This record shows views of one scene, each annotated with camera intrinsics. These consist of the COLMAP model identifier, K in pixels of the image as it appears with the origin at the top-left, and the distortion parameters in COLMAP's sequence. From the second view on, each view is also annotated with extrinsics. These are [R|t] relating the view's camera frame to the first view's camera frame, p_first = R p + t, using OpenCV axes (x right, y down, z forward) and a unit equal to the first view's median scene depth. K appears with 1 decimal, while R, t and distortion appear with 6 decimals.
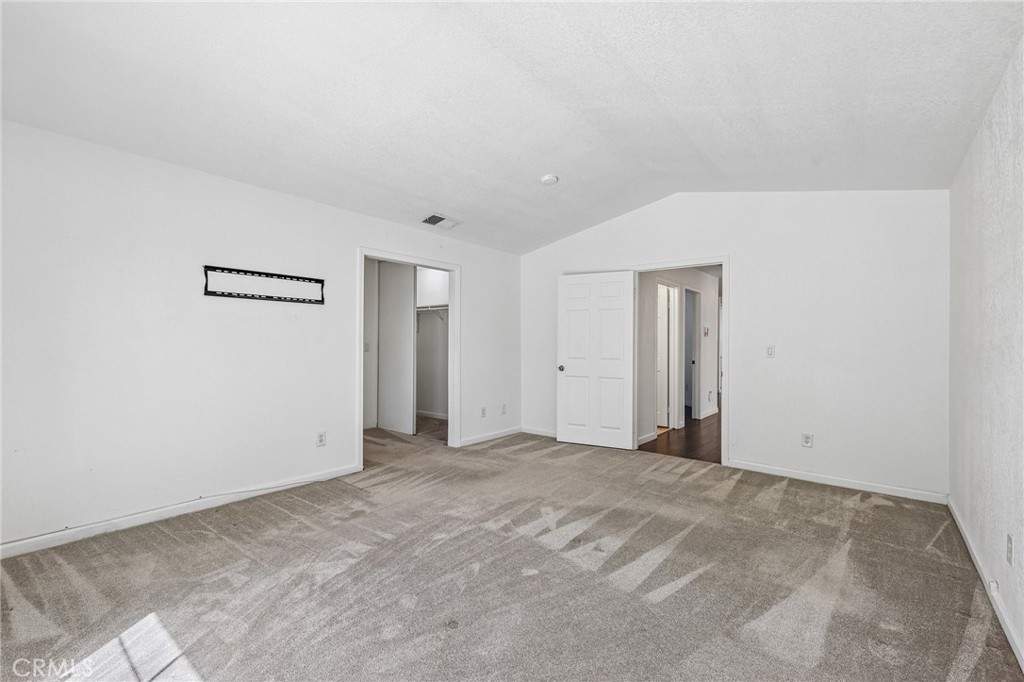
lens RADIAL K [[445.0, 0, 512.0], [0, 445.0, 341.0], [0, 0, 1]] dist [0.001079, 0.000100]
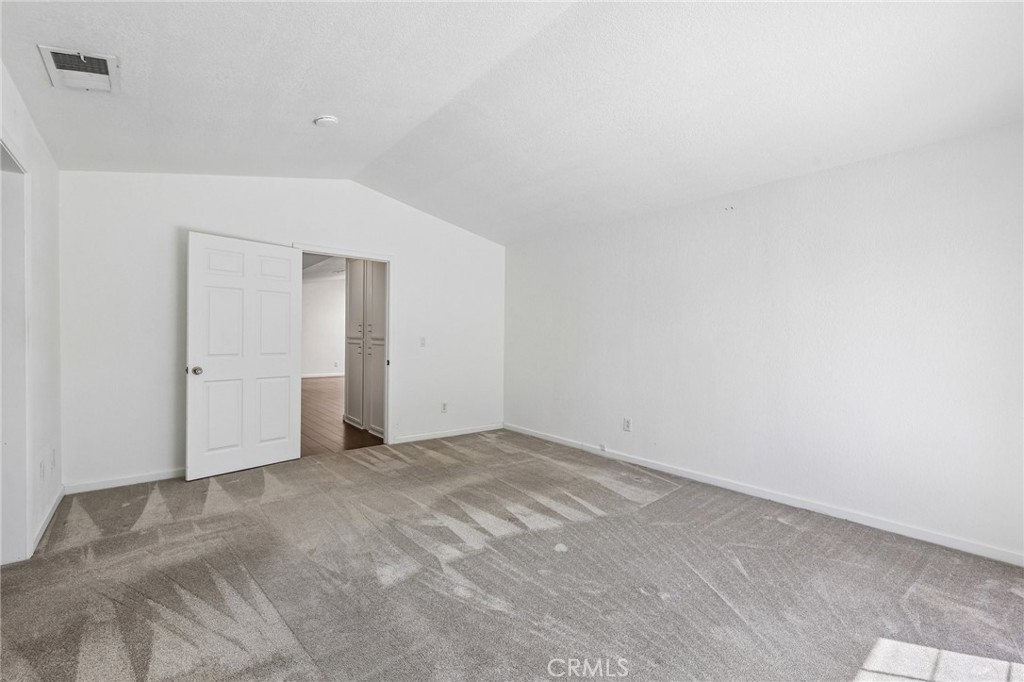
lens RADIAL K [[445.0, 0, 512.0], [0, 445.0, 341.0], [0, 0, 1]] dist [0.001079, 0.000100]
pose [[0.197259, -0.010241, 0.980298, -0.729069], [-0.011685, 0.999850, 0.012797, 0.002381], [-0.980282, -0.013979, 0.197110, 0.638050]]
